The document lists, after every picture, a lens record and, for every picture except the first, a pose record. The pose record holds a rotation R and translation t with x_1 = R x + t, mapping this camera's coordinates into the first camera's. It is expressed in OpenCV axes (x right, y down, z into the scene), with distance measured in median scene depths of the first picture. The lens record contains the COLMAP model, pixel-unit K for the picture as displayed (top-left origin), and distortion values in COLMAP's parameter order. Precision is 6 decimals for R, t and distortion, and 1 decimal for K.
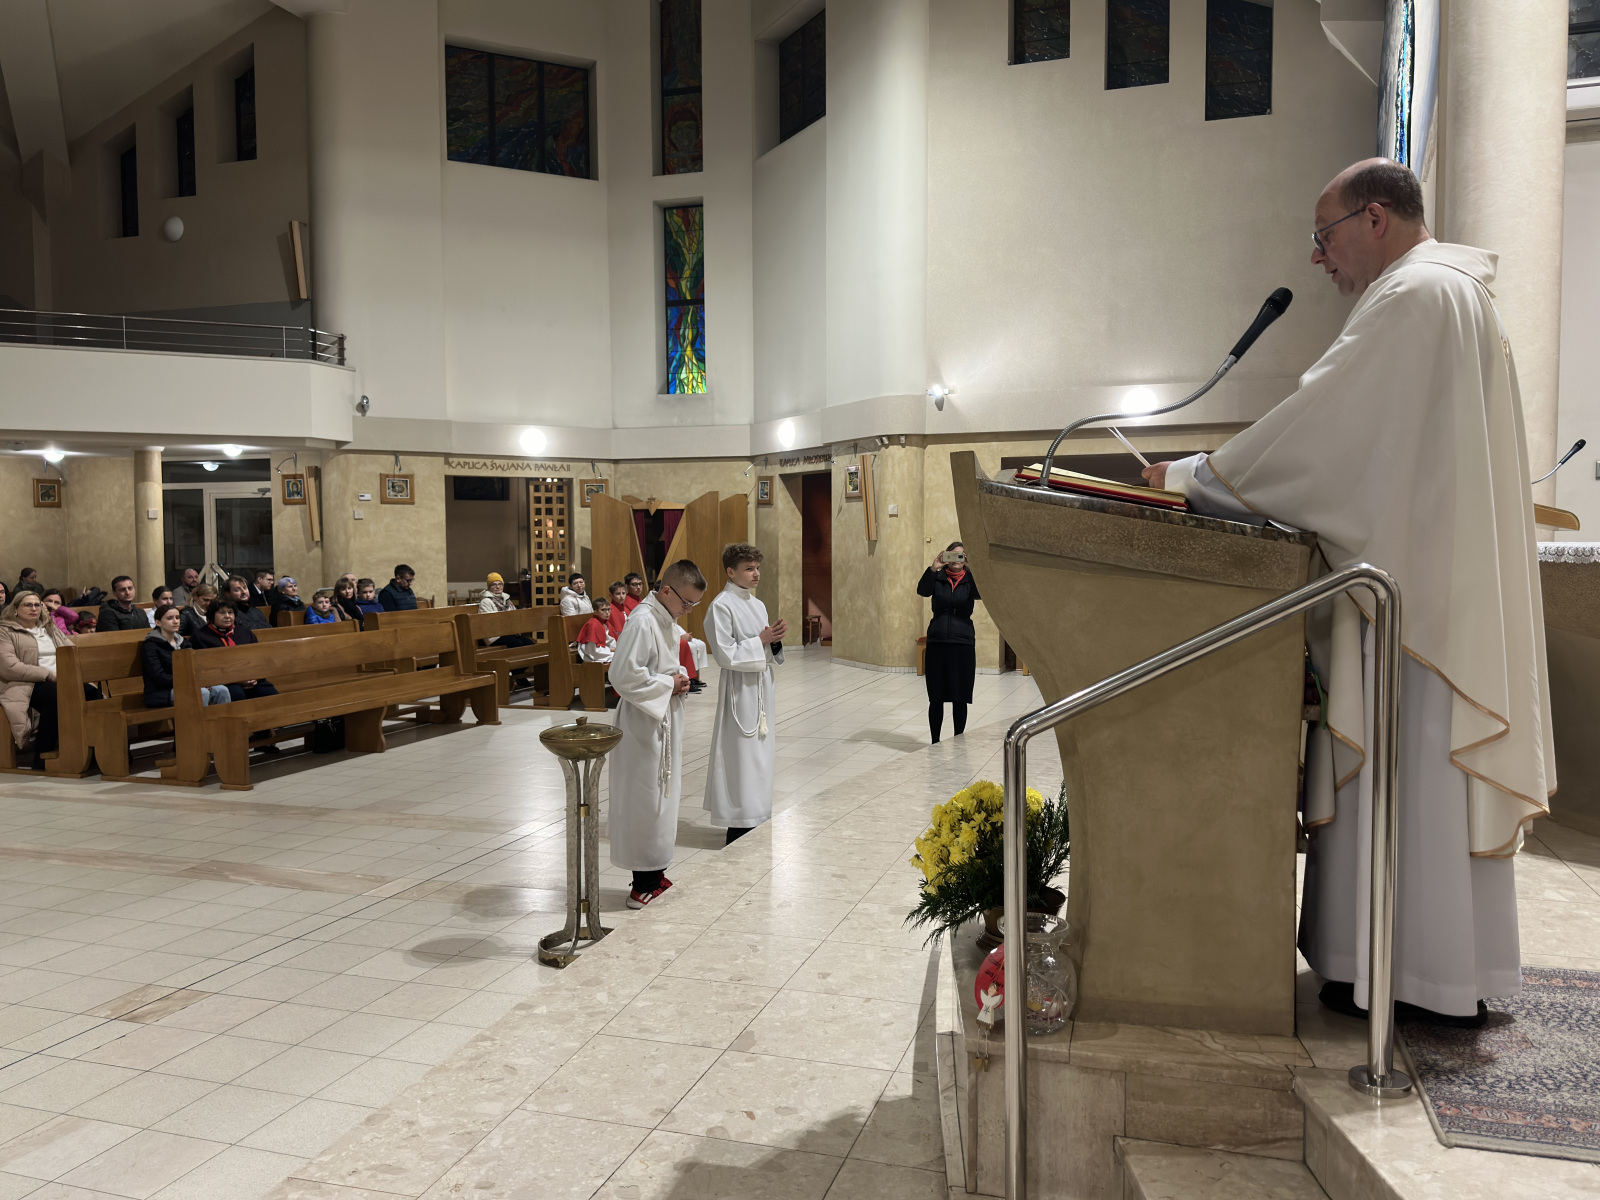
lens RADIAL K [[1215.5, 0, 802.6], [0, 1215.5, 607.9], [0, 0, 1]] dist [0.145751, -0.240913]
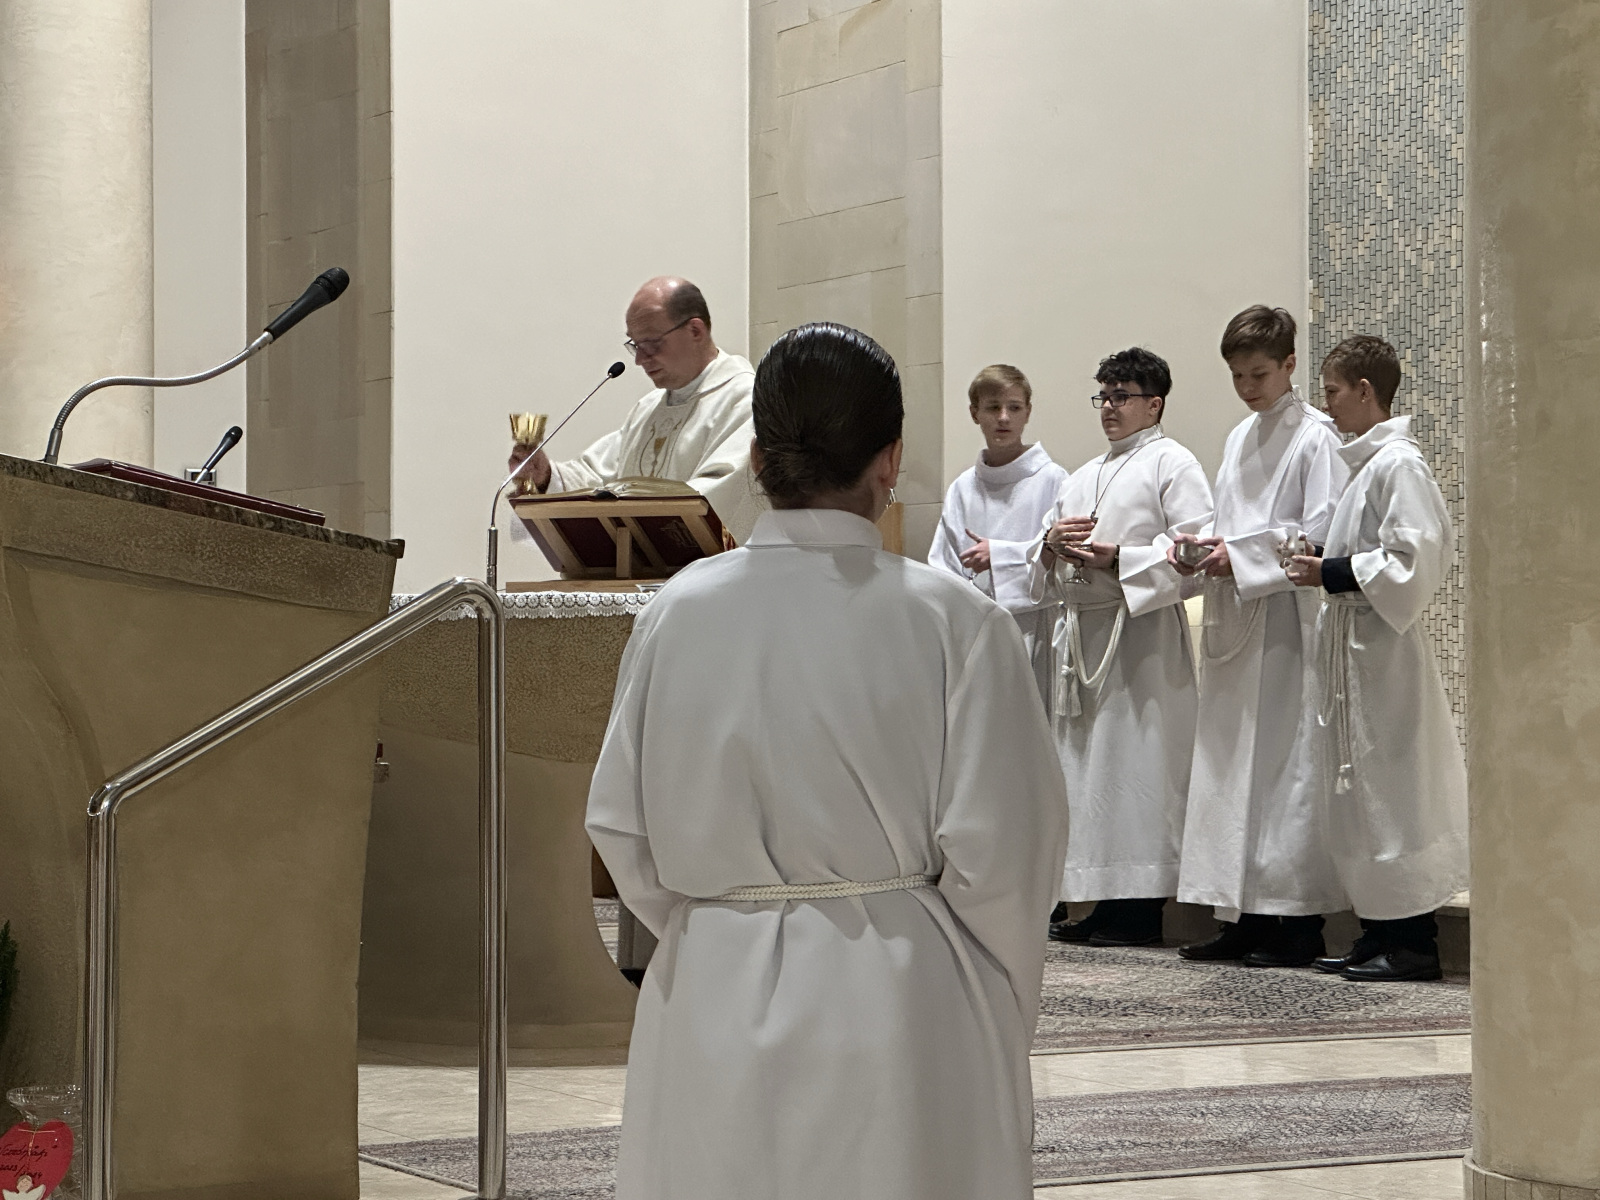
lens RADIAL K [[3796.2, 0, 791.3], [0, 3796.2, 538.3], [0, 0, 1]] dist [0.032825, 3.123128]
pose [[0.686723, 0.027542, 0.726397, -0.160967], [0.038831, 0.996465, -0.074492, 0.017562], [-0.725881, 0.079362, 0.683226, -0.117117]]
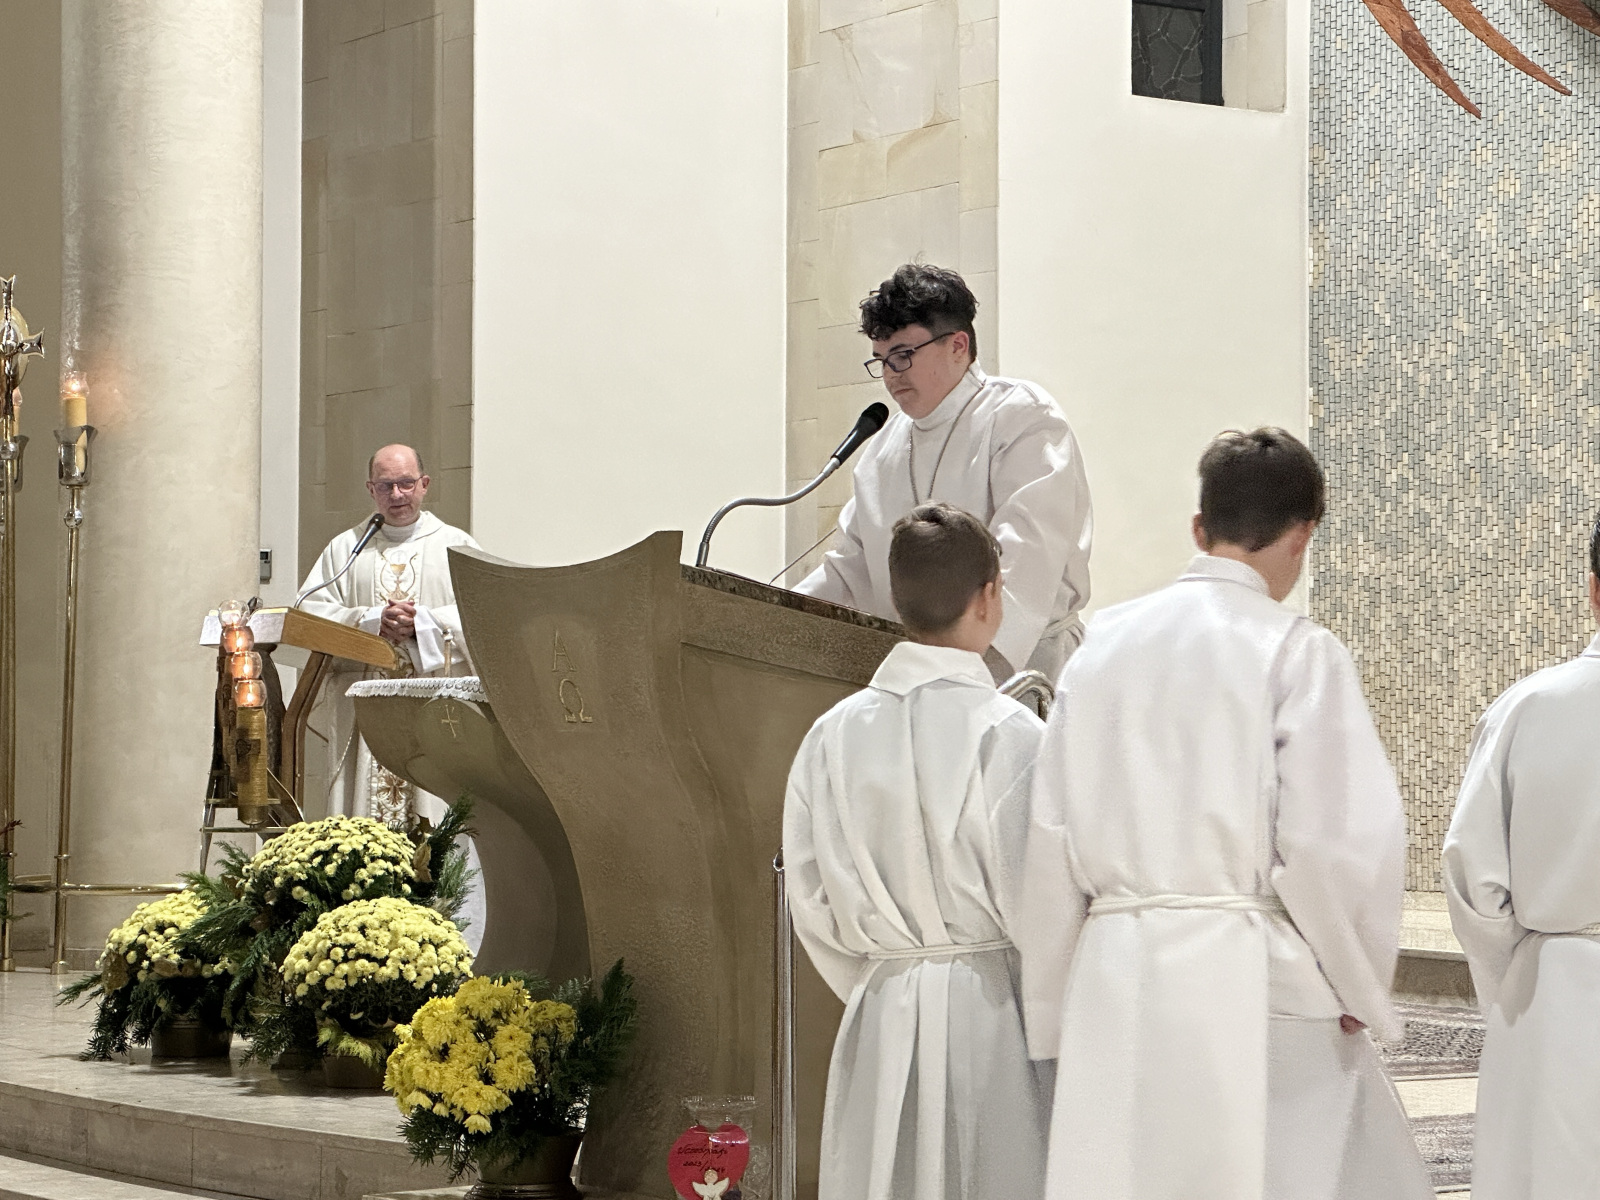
lens RADIAL K [[3796.2, 0, 791.3], [0, 3796.2, 538.3], [0, 0, 1]] dist [0.032825, 3.123128]
pose [[0.612414, 0.046901, 0.789144, -0.263945], [0.036867, 0.995458, -0.087773, 0.015226], [-0.789677, 0.082846, 0.607904, -0.090907]]
